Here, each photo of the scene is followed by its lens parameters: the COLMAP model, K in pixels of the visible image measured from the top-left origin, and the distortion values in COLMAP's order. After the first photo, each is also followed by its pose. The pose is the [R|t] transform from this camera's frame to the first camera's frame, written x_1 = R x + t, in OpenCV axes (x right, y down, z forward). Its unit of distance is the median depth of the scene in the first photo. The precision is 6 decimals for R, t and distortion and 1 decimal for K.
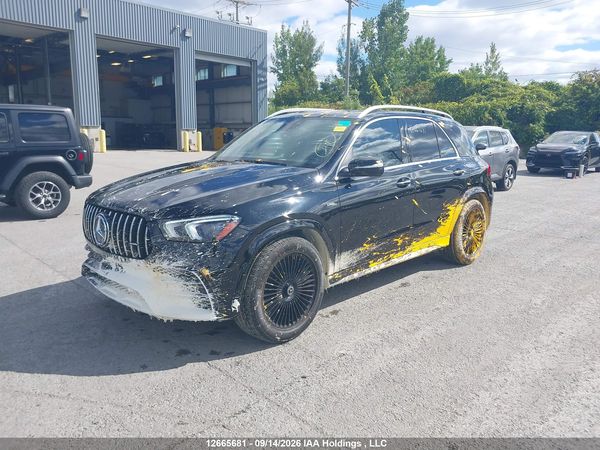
lens RADIAL K [[471.1, 0, 300.0], [0, 471.1, 225.0], [0, 0, 1]] dist [0.020889, -0.036790]
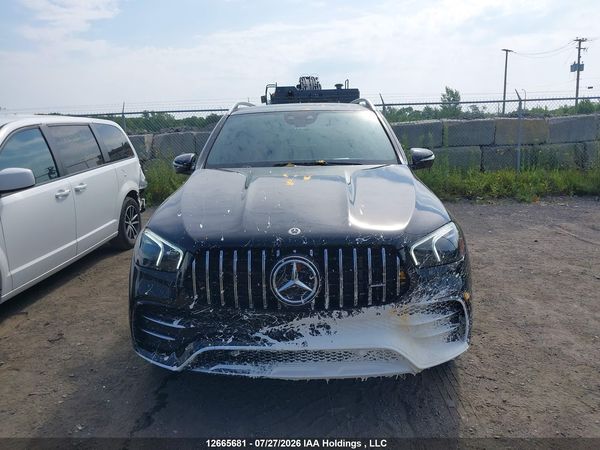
lens RADIAL K [[471.1, 0, 300.0], [0, 471.1, 225.0], [0, 0, 1]] dist [0.020889, -0.036790]
pose [[0.730861, -0.156227, 0.664406, -0.534608], [0.157912, 0.985744, 0.058079, -0.065878], [-0.664008, 0.062470, 0.745112, 0.320976]]
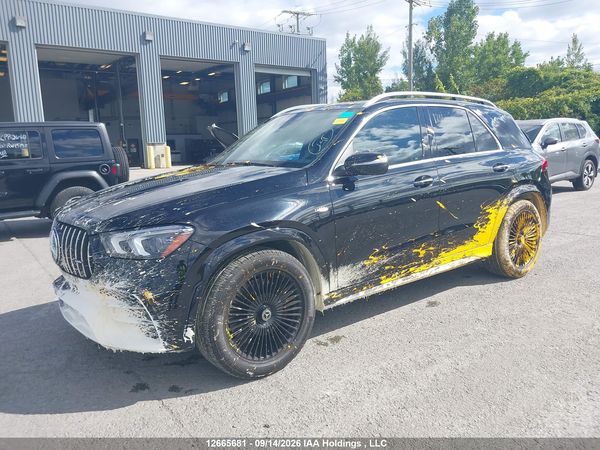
lens RADIAL K [[471.1, 0, 300.0], [0, 471.1, 225.0], [0, 0, 1]] dist [0.020889, -0.036790]
pose [[0.987750, -0.025032, -0.154026, 0.110799], [0.021871, 0.999515, -0.022178, 0.000333], [0.154507, 0.018537, 0.987818, 0.121356]]
